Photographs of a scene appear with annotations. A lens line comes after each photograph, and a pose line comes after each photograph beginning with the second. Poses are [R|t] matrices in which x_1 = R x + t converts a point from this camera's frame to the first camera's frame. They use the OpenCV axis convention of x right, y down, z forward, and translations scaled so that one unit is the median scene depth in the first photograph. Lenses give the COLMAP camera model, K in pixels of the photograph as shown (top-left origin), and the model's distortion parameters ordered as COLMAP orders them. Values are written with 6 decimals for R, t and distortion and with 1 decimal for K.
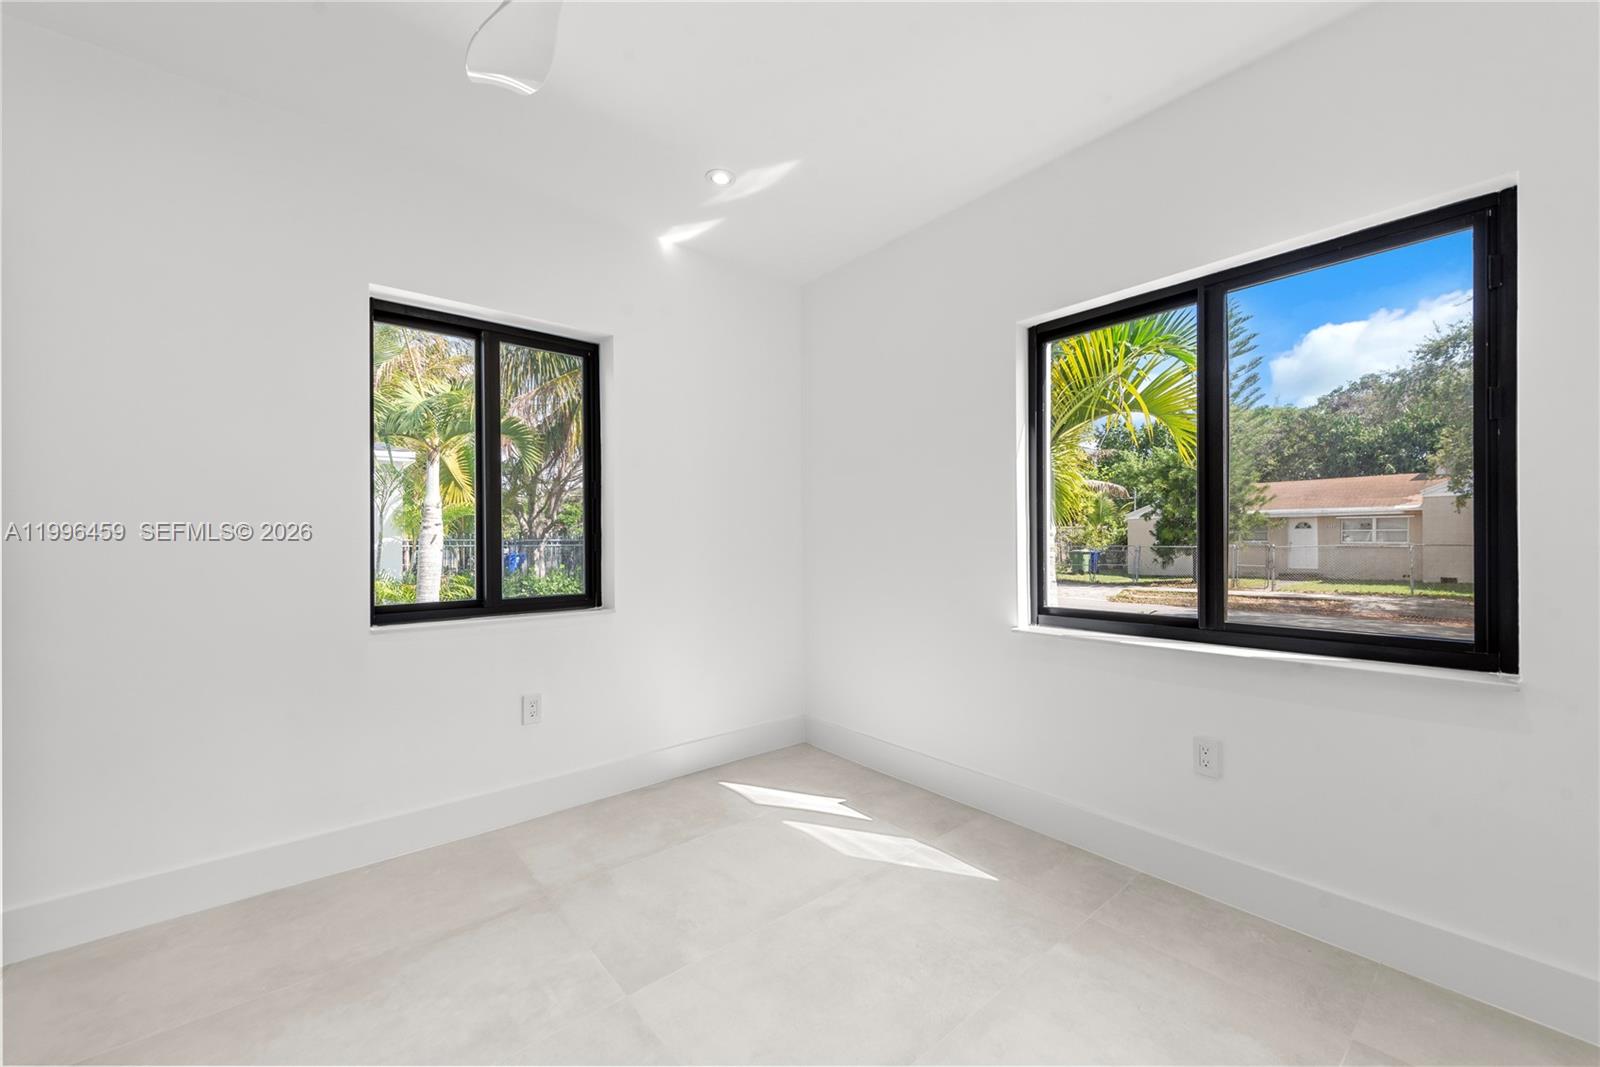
lens RADIAL K [[636.0, 0, 824.8], [0, 636.0, 536.1], [0, 0, 1]] dist [0.006686, -0.001845]
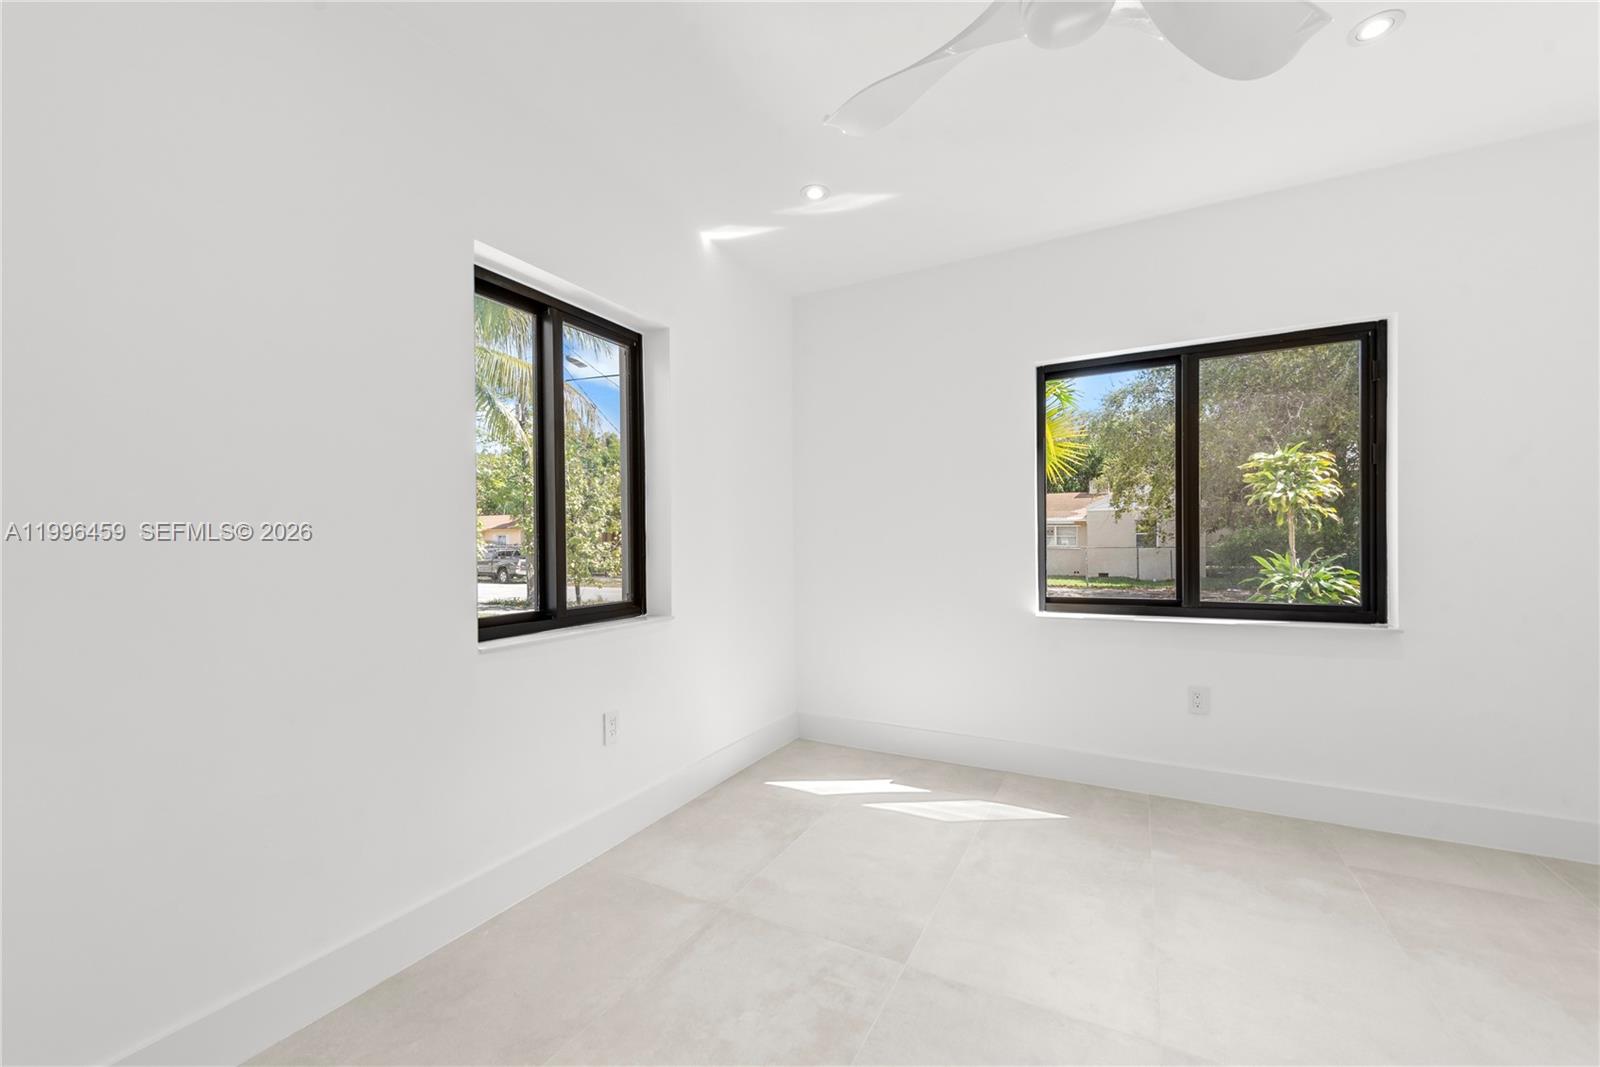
lens RADIAL K [[636.0, 0, 821.1], [0, 636.0, 542.4], [0, 0, 1]] dist [0.006686, -0.001845]
pose [[0.924853, -0.002216, 0.380318, -0.522870], [0.002025, 0.999998, 0.000903, 0.004982], [-0.380319, -0.000065, 0.924855, 0.036615]]
